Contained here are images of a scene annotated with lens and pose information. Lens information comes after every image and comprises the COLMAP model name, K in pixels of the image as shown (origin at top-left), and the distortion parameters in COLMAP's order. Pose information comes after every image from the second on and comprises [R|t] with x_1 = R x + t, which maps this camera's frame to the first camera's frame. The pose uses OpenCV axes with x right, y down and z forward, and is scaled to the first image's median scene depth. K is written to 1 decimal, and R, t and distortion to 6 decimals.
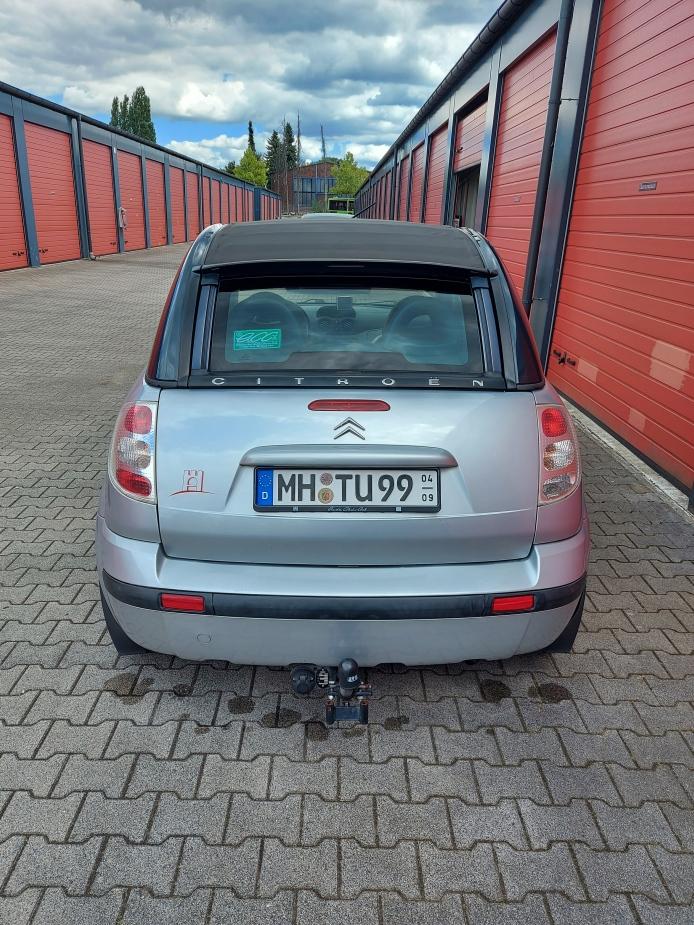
lens RADIAL K [[666.2, 0, 340.7], [0, 666.2, 458.0], [0, 0, 1]] dist [0.077619, -0.066798]
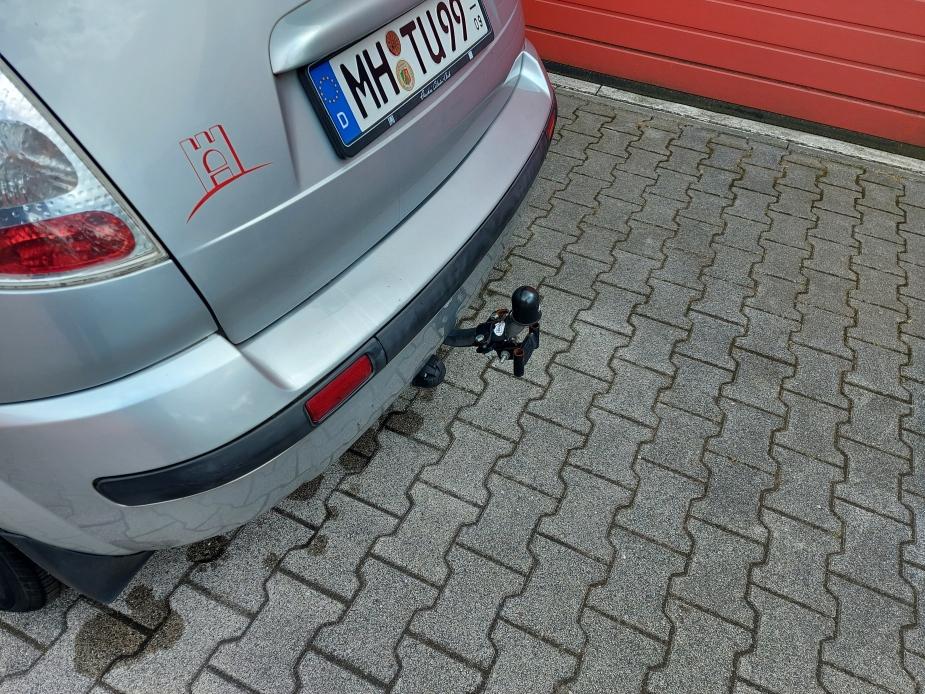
lens RADIAL K [[666.2, 0, 462.1], [0, 666.2, 354.0], [0, 0, 1]] dist [0.077619, -0.066798]
pose [[0.429695, -0.624245, 0.652442, -0.504461], [0.252934, 0.776831, 0.576678, -0.073021], [-0.866826, -0.082771, 0.491693, 0.665415]]
